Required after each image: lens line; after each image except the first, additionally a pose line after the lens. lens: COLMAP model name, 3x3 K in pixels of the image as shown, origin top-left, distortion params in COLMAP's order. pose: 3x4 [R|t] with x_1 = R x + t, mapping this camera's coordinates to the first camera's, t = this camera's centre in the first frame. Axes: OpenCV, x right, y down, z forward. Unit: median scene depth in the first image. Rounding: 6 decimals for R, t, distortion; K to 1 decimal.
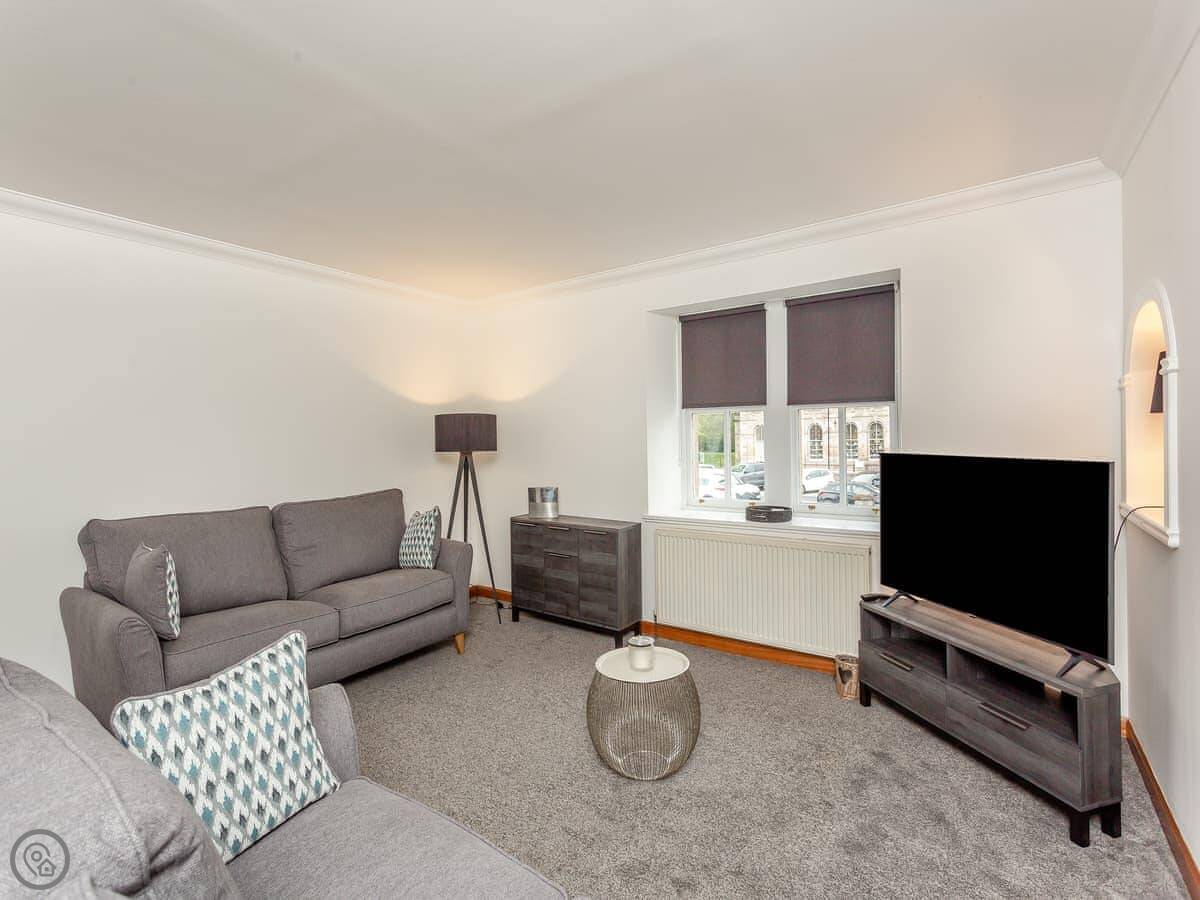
lens RADIAL K [[574.6, 0, 597.8], [0, 574.6, 444.2], [0, 0, 1]] dist [0.004026, 0.000934]
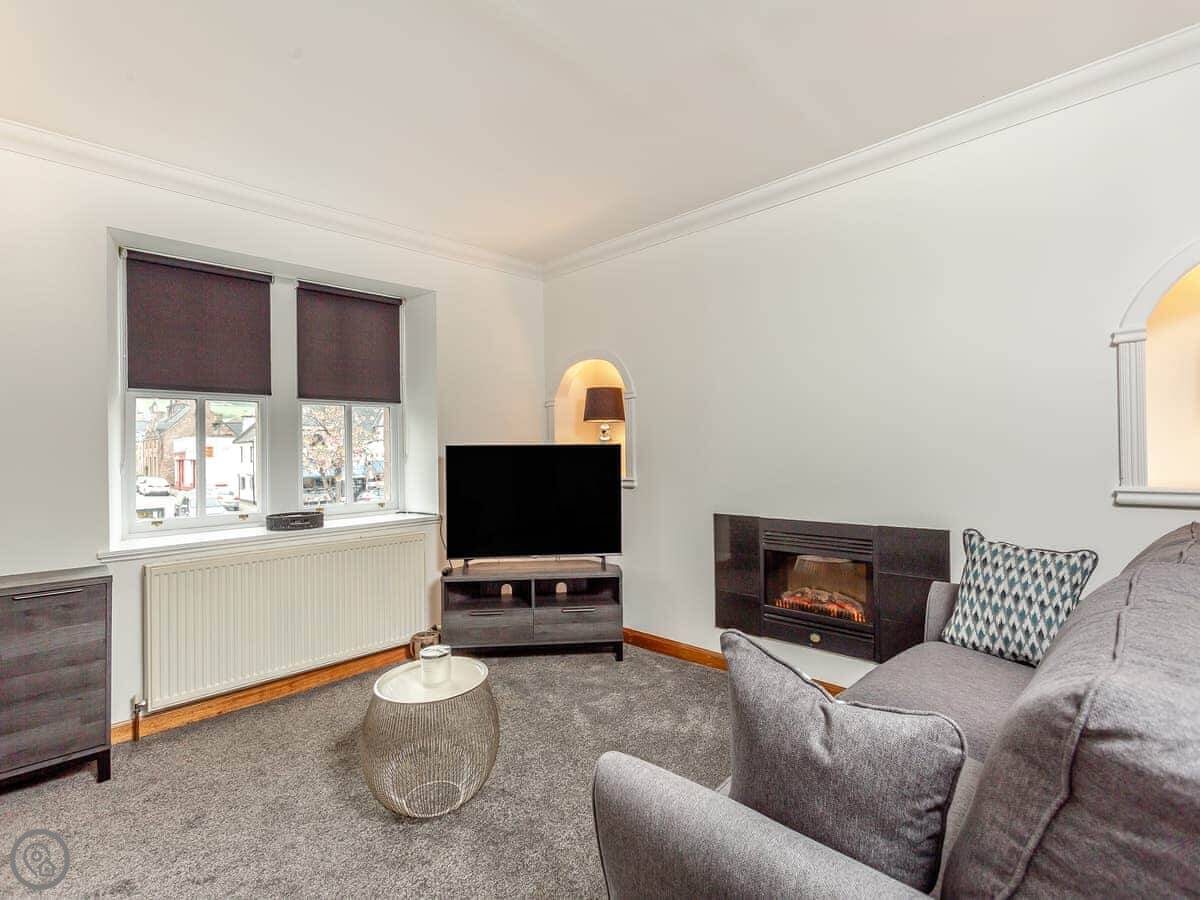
lens RADIAL K [[574.6, 0, 597.8], [0, 574.6, 444.2], [0, 0, 1]] dist [0.004026, 0.000934]
pose [[0.174699, 0.019154, 0.984436, -0.473085], [0.028166, 0.999304, -0.024441, 0.039005], [-0.984219, 0.031998, 0.174038, 0.388972]]
